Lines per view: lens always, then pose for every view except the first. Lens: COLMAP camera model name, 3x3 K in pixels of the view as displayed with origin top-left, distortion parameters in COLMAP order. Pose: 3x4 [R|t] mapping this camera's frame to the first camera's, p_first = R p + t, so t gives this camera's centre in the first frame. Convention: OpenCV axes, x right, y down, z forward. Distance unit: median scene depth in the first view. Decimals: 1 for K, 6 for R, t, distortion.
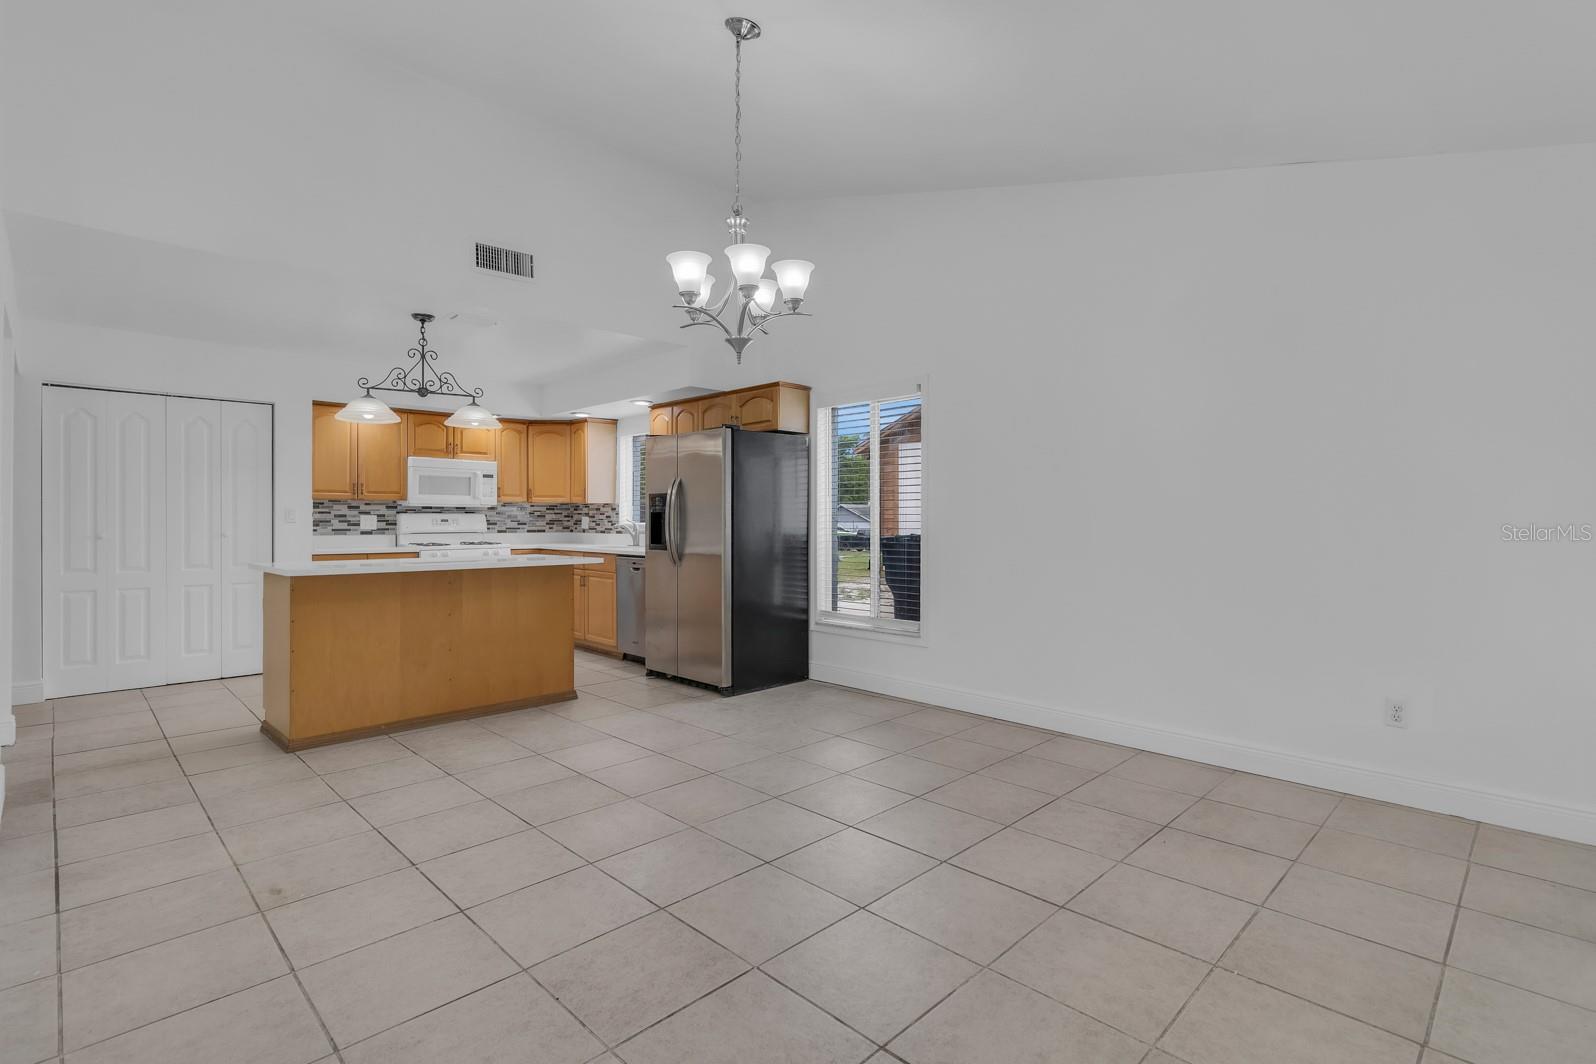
lens RADIAL K [[761.0, 0, 812.4], [0, 761.0, 519.8], [0, 0, 1]] dist [0.001293, 0.000266]
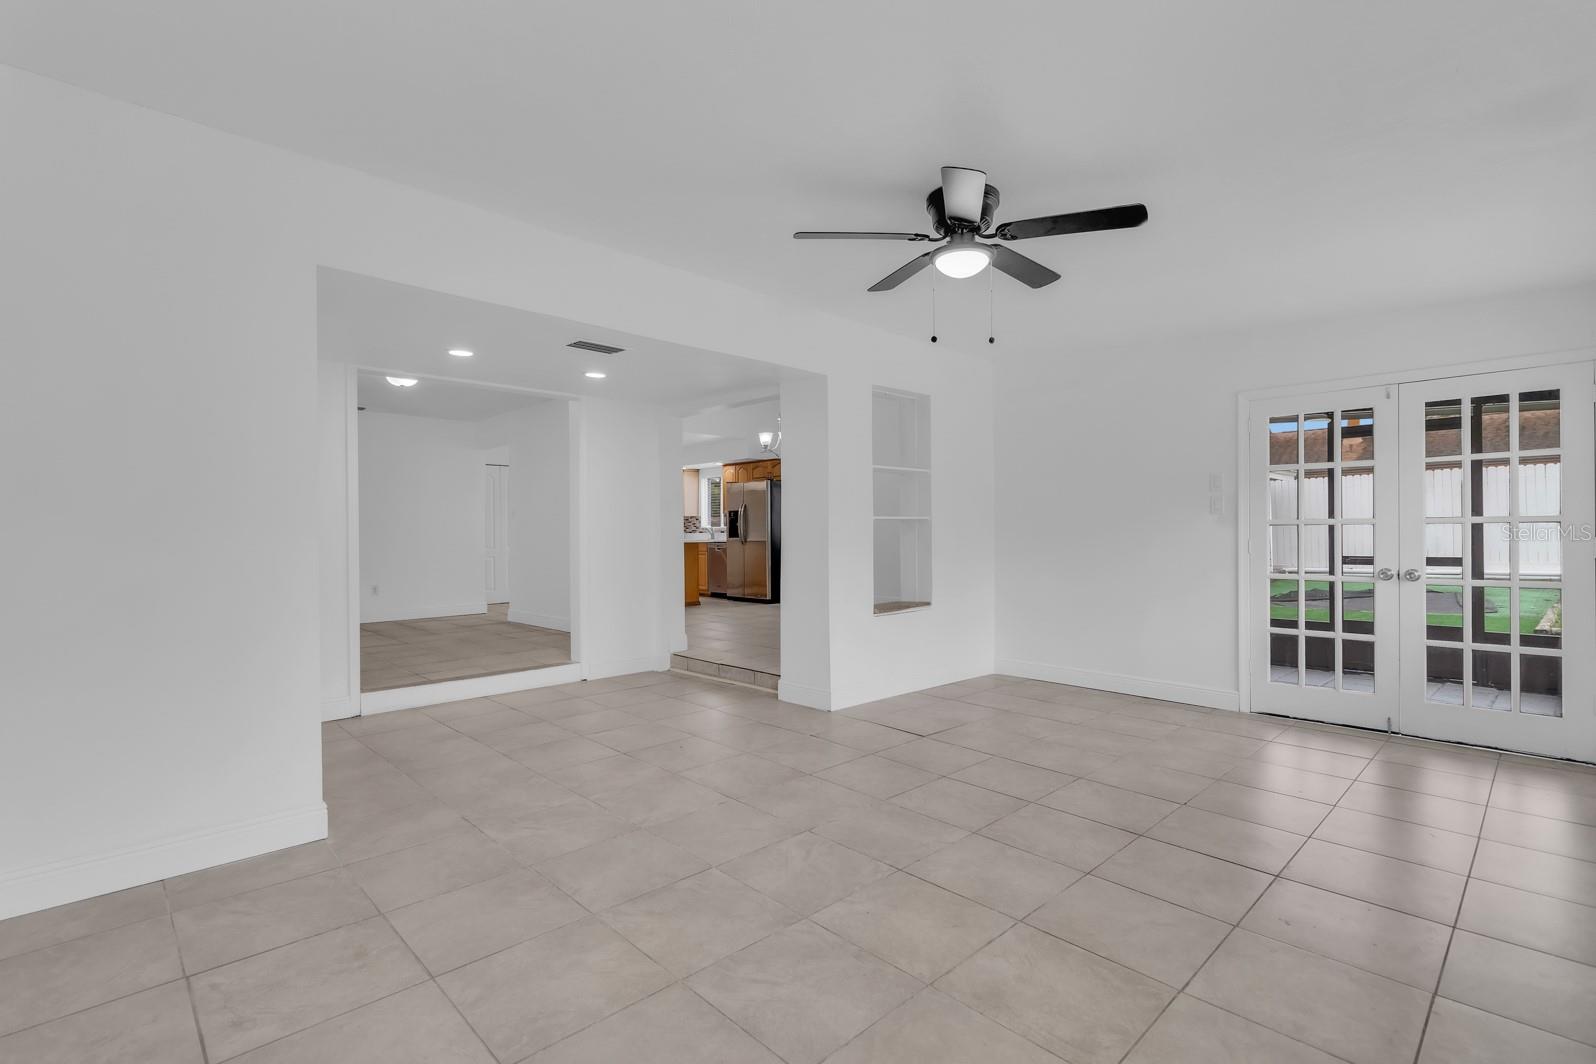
lens RADIAL K [[744.5, 0, 798.0], [0, 744.5, 532.0], [0, 0, 1]] dist [-0.002034, 0.000040]
pose [[0.999762, -0.006814, -0.020726, 0.012177], [0.006827, 0.999977, 0.000547, 0.019067], [0.020722, -0.000688, 0.999785, -0.842636]]
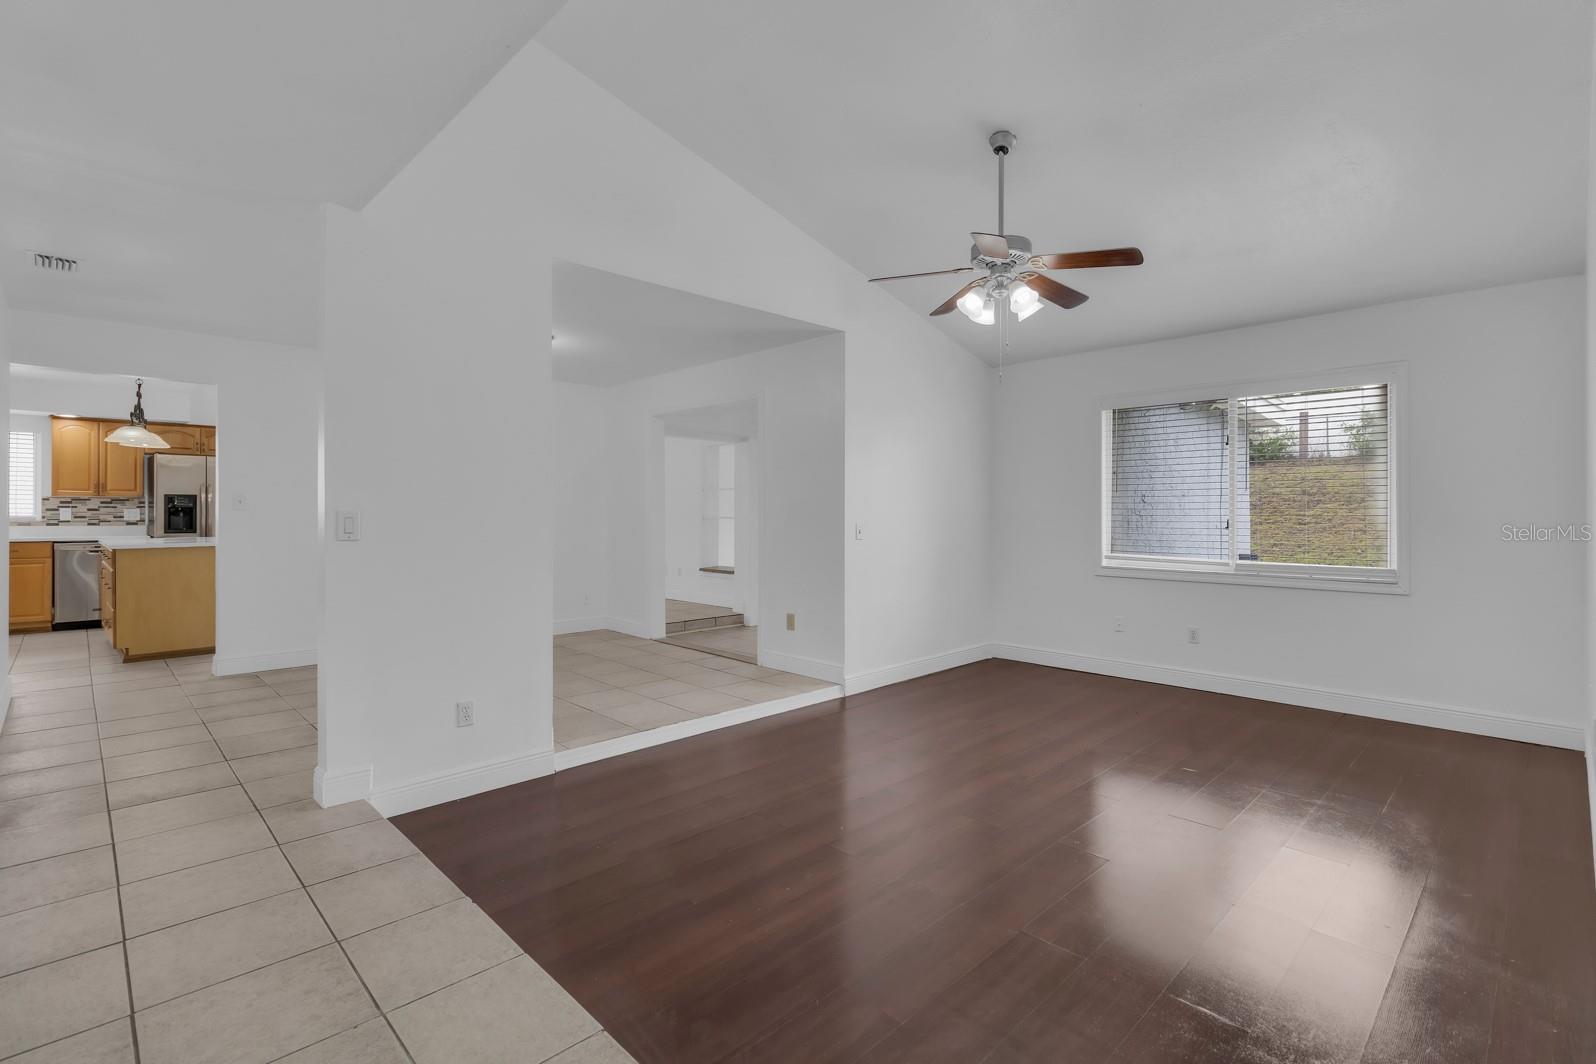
lens RADIAL K [[735.6, 0, 797.9], [0, 735.6, 511.2], [0, 0, 1]] dist [0.001181, 0.000451]
pose [[0.009008, -0.000004, 0.999959, -1.321435], [-0.001363, 0.999999, 0.000017, -0.003362], [-0.999958, -0.001363, 0.009008, -0.158514]]
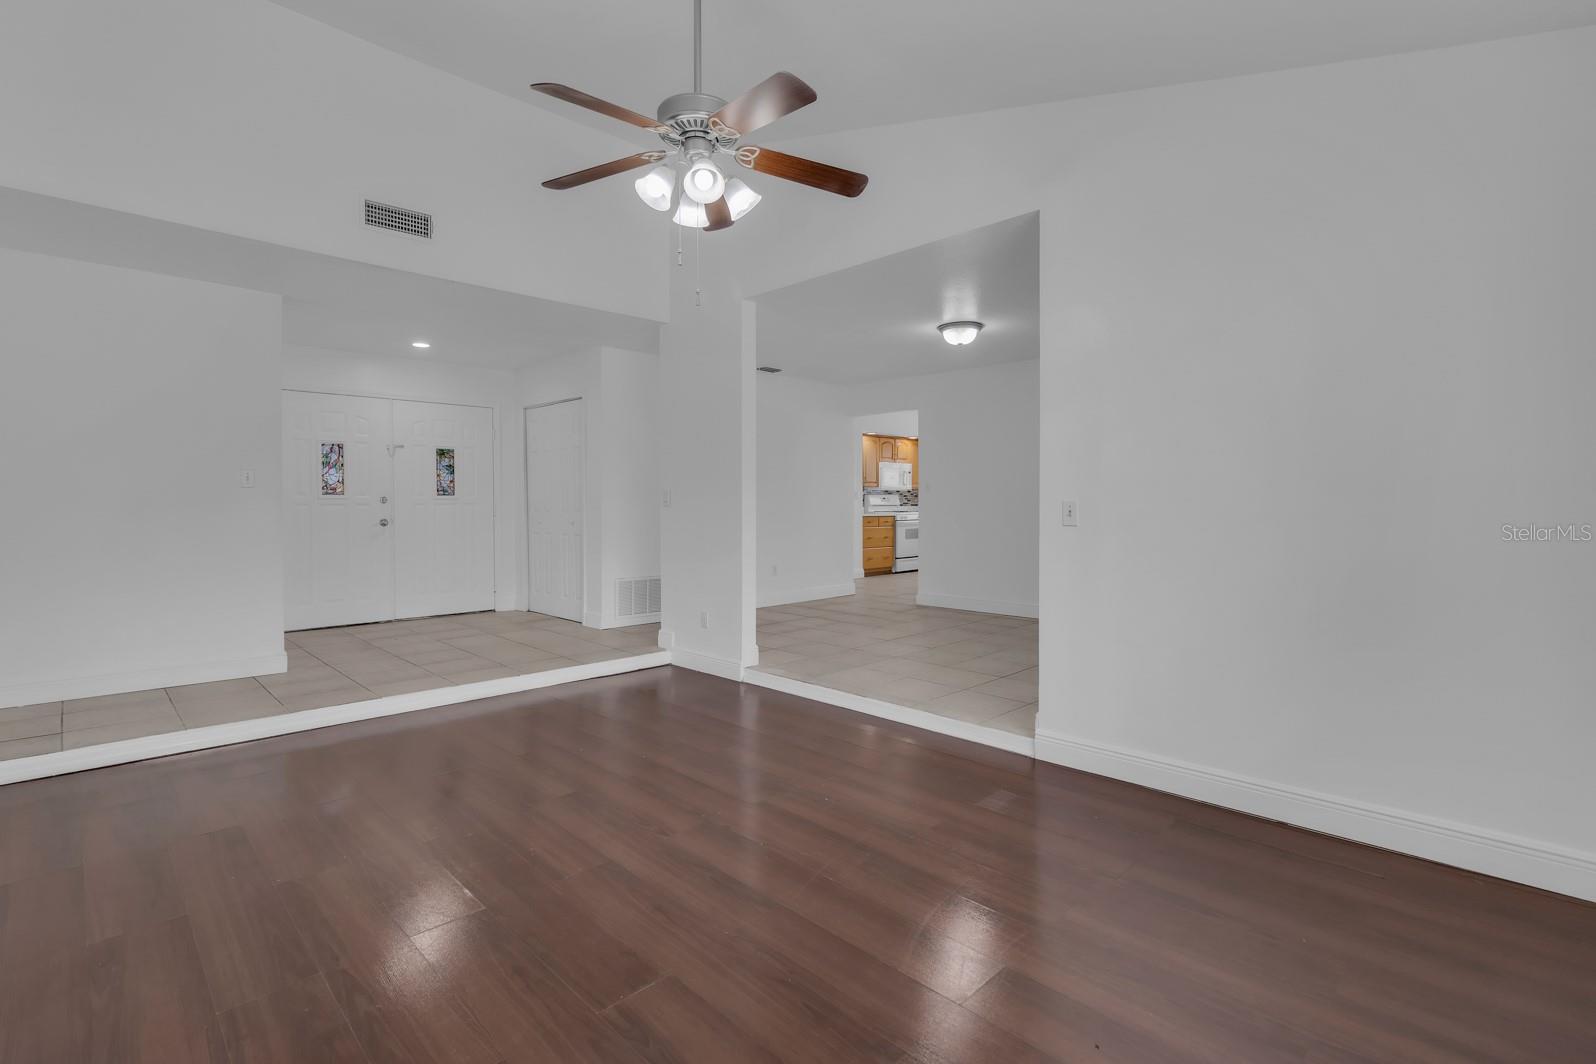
lens RADIAL K [[735.6, 0, 797.9], [0, 735.6, 511.2], [0, 0, 1]] dist [0.001181, 0.000451]
pose [[0.999983, -0.000162, -0.005815, -0.723347], [0.000256, 0.999870, 0.016145, 0.003297], [0.005811, -0.016147, 0.999853, -0.727856]]
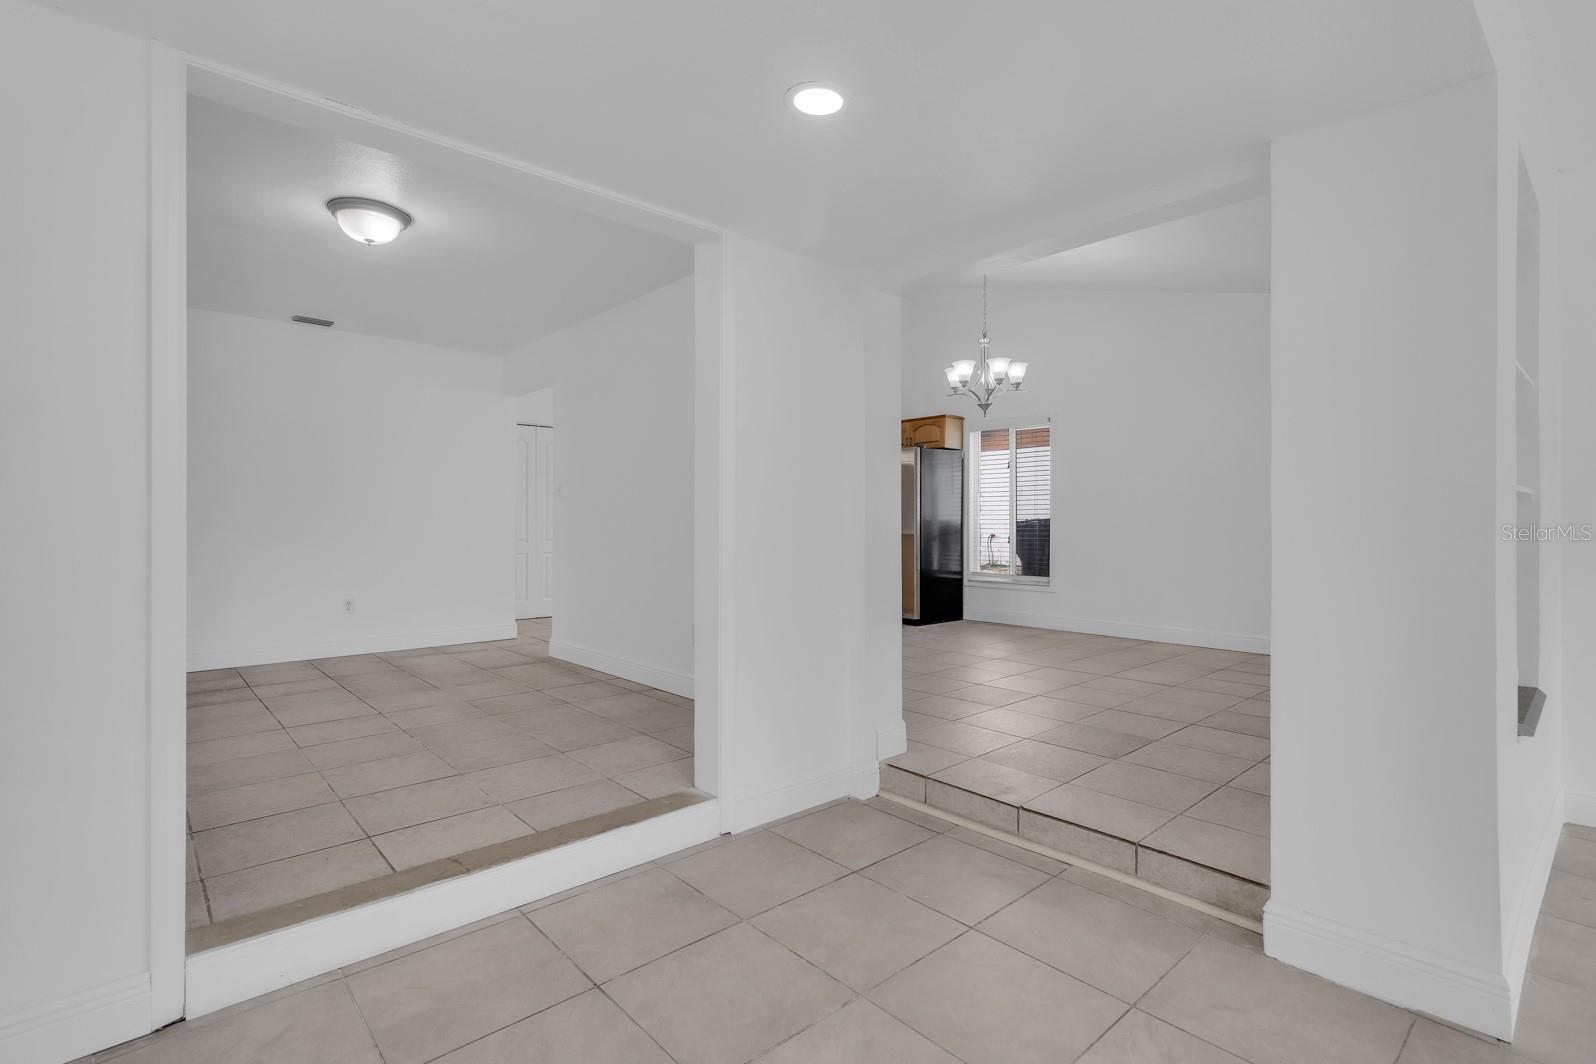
lens RADIAL K [[750.5, 0, 795.9], [0, 750.5, 513.7], [0, 0, 1]] dist [-0.000144, -0.000119]
pose [[0.998399, 0.000170, -0.056560, -0.202921], [-0.000740, 0.999949, -0.010050, 0.019463], [0.056555, 0.010076, 0.998349, -0.370555]]
